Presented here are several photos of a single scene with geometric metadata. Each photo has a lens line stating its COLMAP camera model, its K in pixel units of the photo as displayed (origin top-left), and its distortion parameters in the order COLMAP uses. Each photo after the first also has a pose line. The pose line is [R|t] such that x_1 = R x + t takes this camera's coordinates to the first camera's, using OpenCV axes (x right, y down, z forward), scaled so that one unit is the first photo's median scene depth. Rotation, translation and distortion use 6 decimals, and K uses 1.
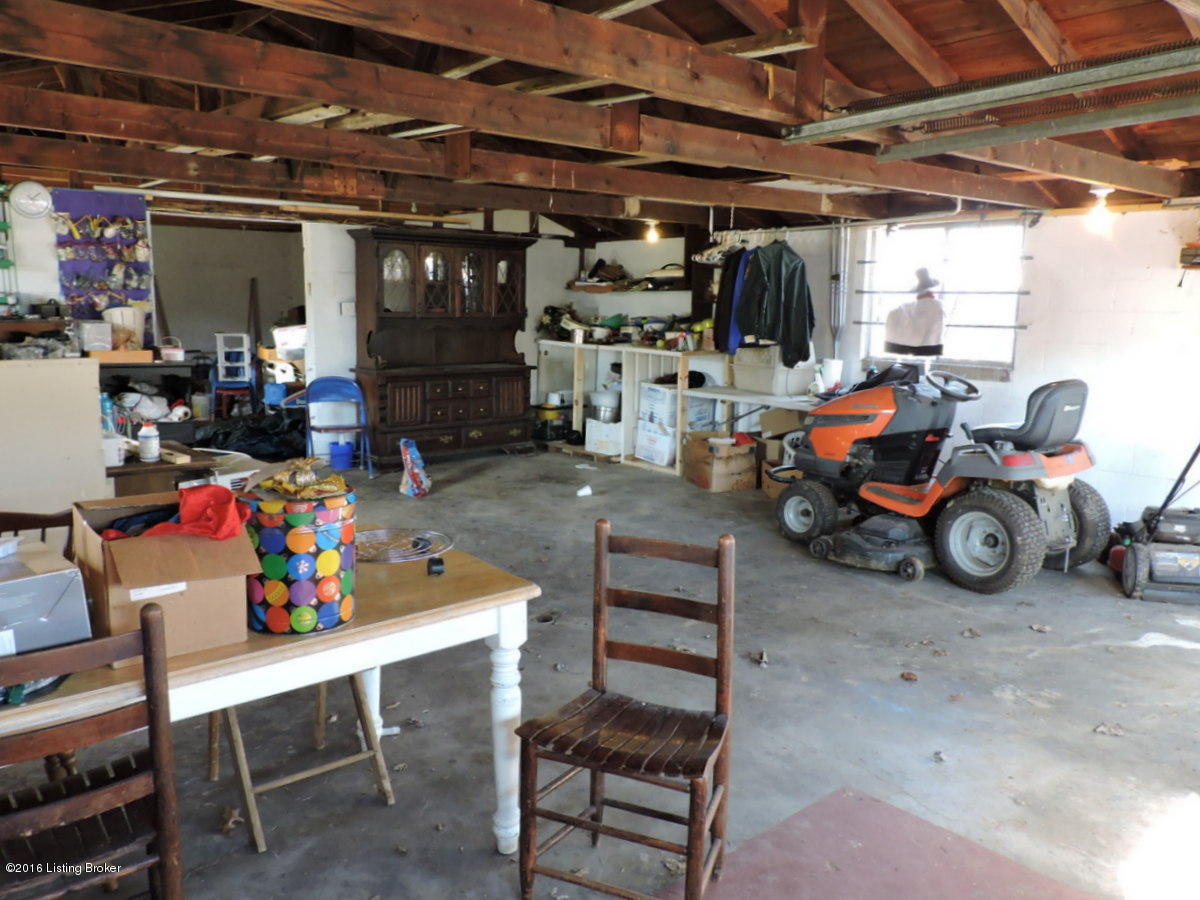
lens RADIAL K [[867.7, 0, 600.0], [0, 867.7, 450.0], [0, 0, 1]] dist [-0.004638, -0.003863]
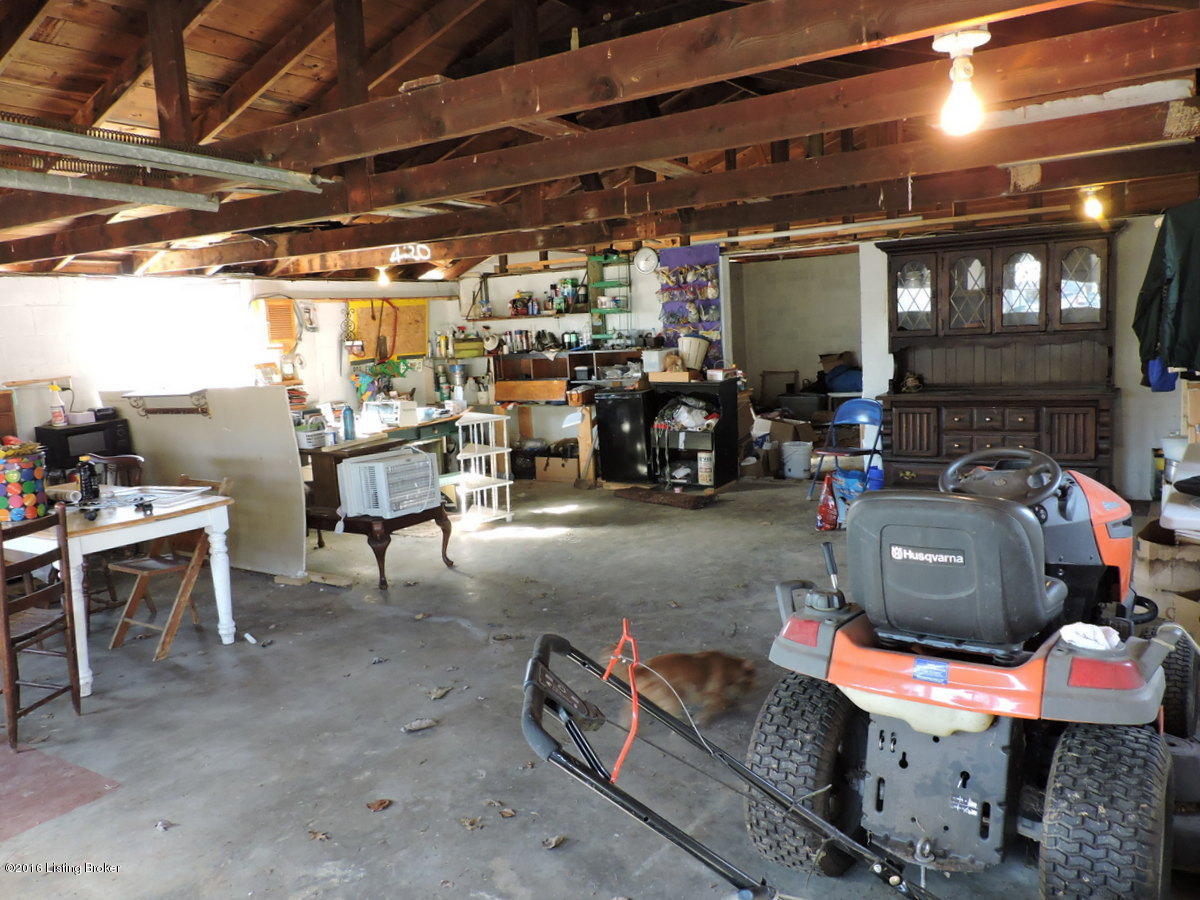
lens RADIAL K [[867.7, 0, 600.0], [0, 867.7, 450.0], [0, 0, 1]] dist [-0.004638, -0.003863]
pose [[0.336164, 0.099327, -0.936551, 0.600720], [-0.097517, 0.992749, 0.070285, -0.078186], [0.936741, 0.067702, 0.343412, 0.459707]]
